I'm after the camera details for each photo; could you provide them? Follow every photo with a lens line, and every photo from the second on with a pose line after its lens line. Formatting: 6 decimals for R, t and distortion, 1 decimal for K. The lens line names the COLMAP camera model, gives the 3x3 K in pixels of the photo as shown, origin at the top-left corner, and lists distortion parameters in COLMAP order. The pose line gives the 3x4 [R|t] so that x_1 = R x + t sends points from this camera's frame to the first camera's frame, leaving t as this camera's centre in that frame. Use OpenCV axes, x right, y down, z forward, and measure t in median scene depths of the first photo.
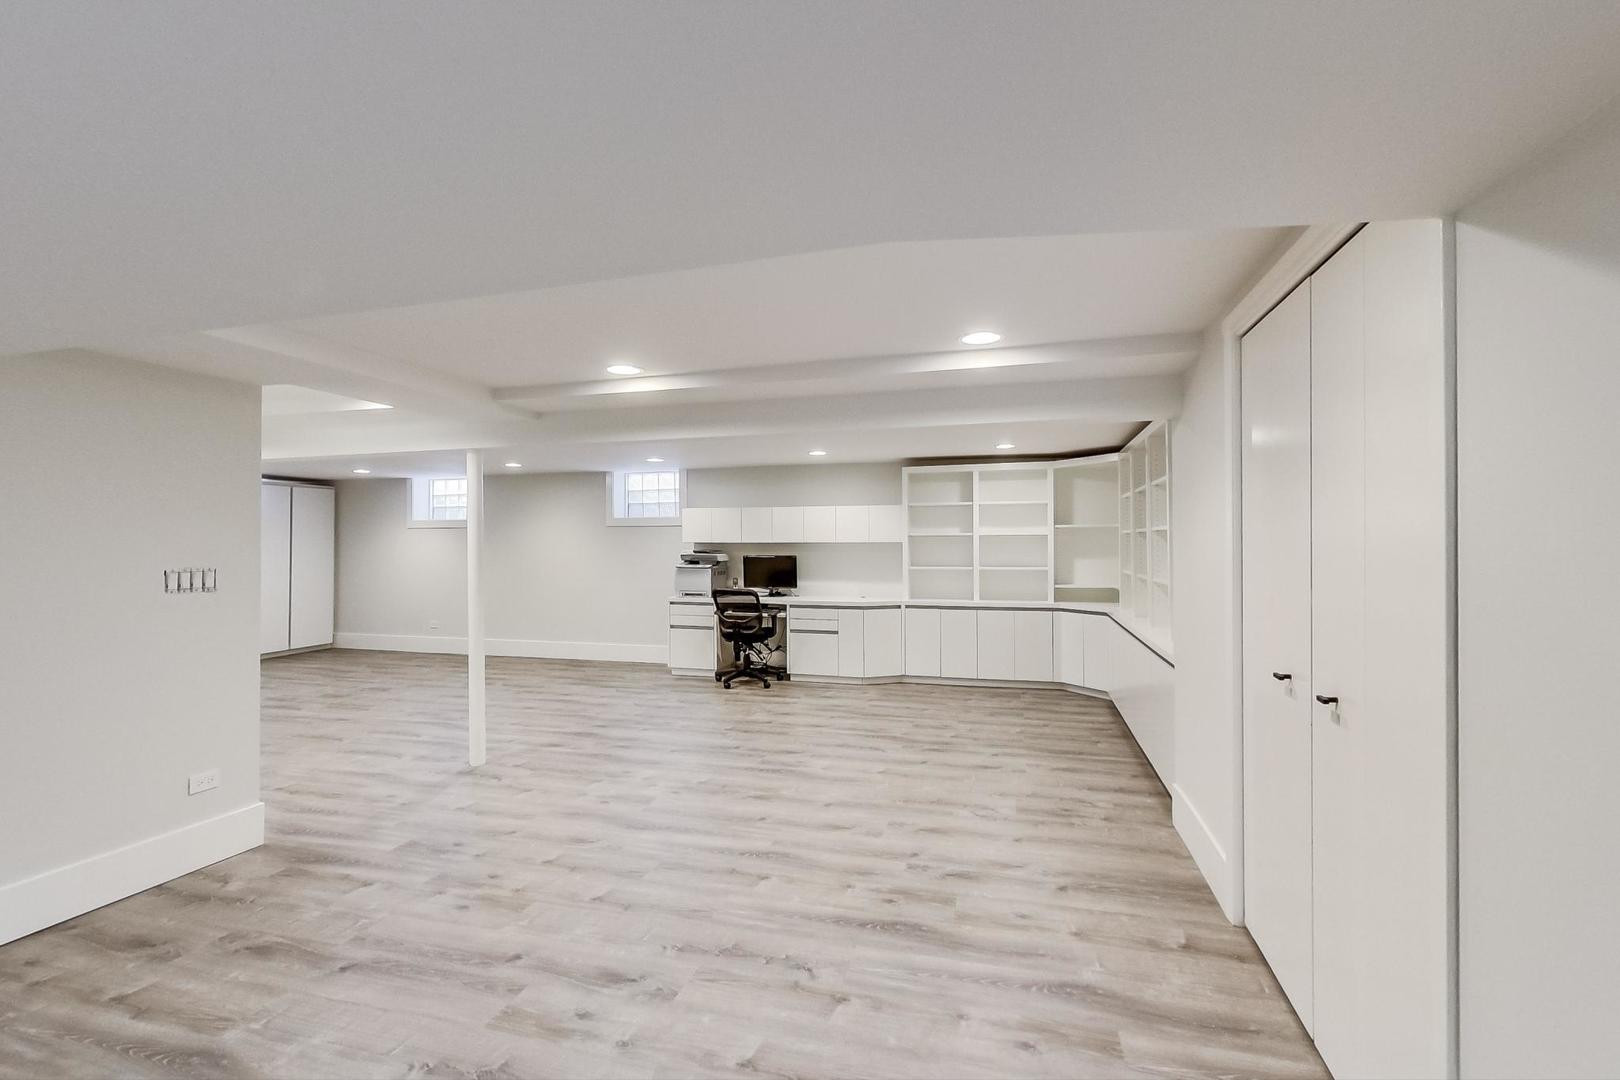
lens RADIAL K [[708.1, 0, 813.1], [0, 708.1, 540.6], [0, 0, 1]] dist [-0.000855, -0.000180]
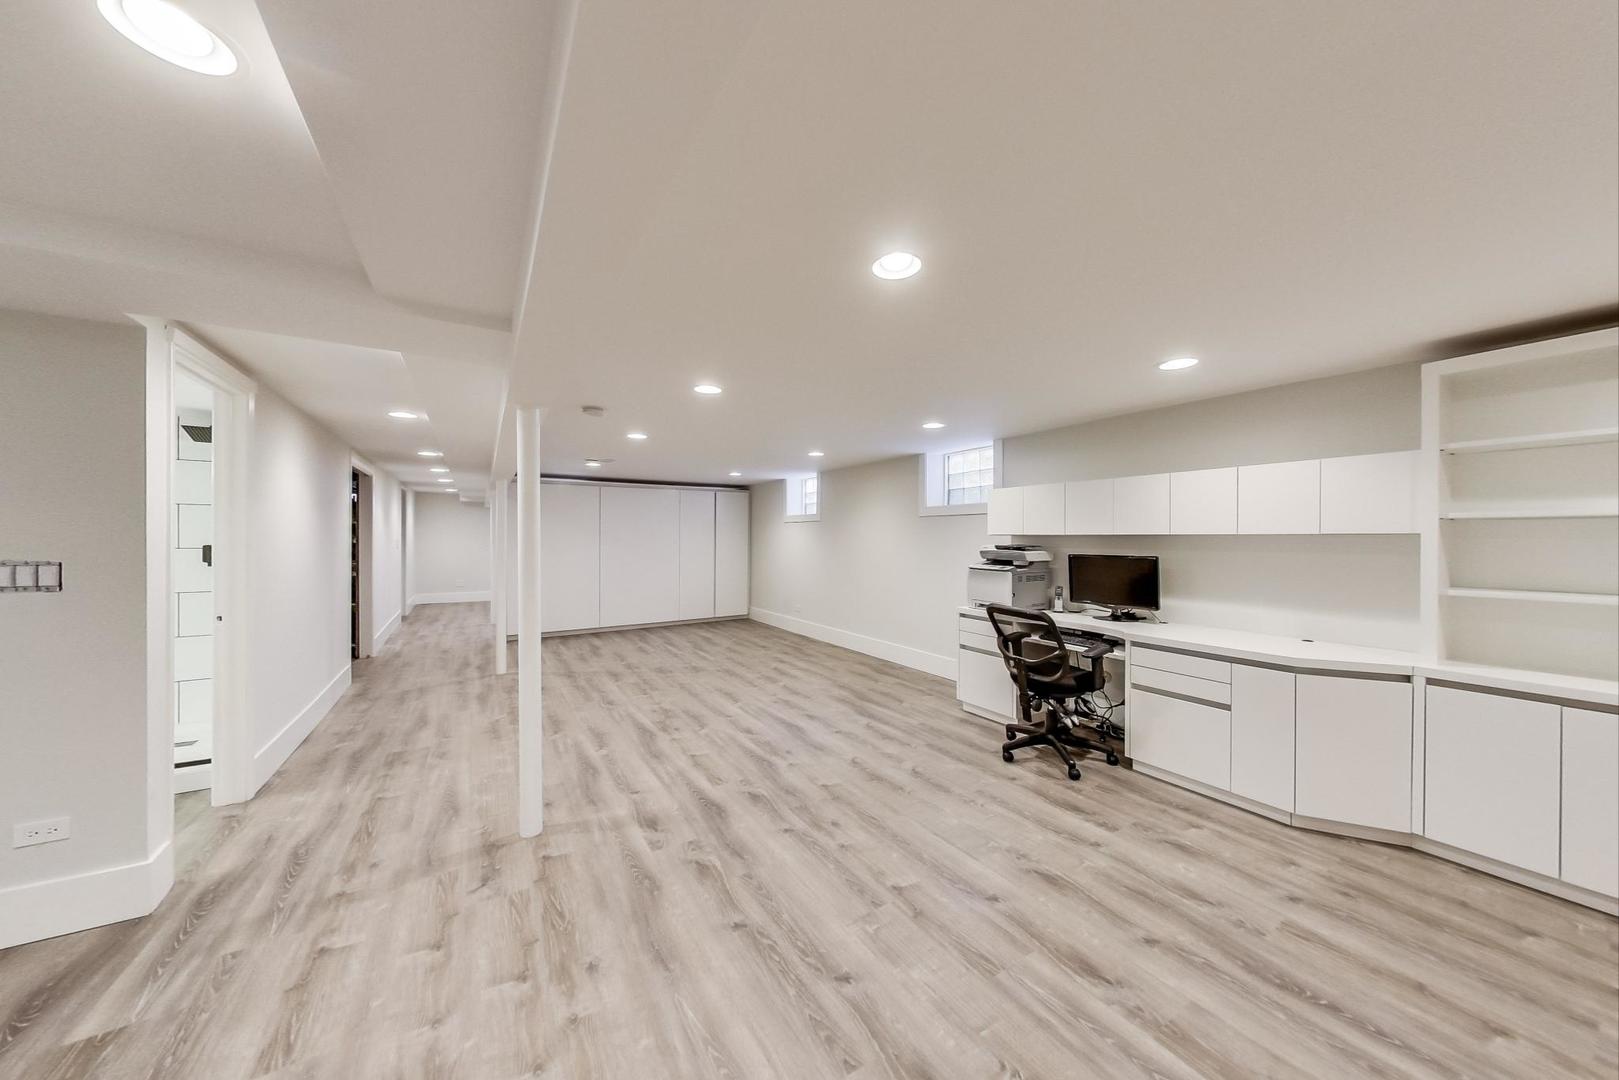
lens RADIAL K [[542.5, 0, 811.7], [0, 542.5, 540.7], [0, 0, 1]] dist [-0.002178, -0.000075]
pose [[0.737634, 0.008529, -0.675147, 0.072803], [-0.002700, 0.999949, 0.009683, 0.004263], [0.675195, -0.005320, 0.737620, 0.484005]]
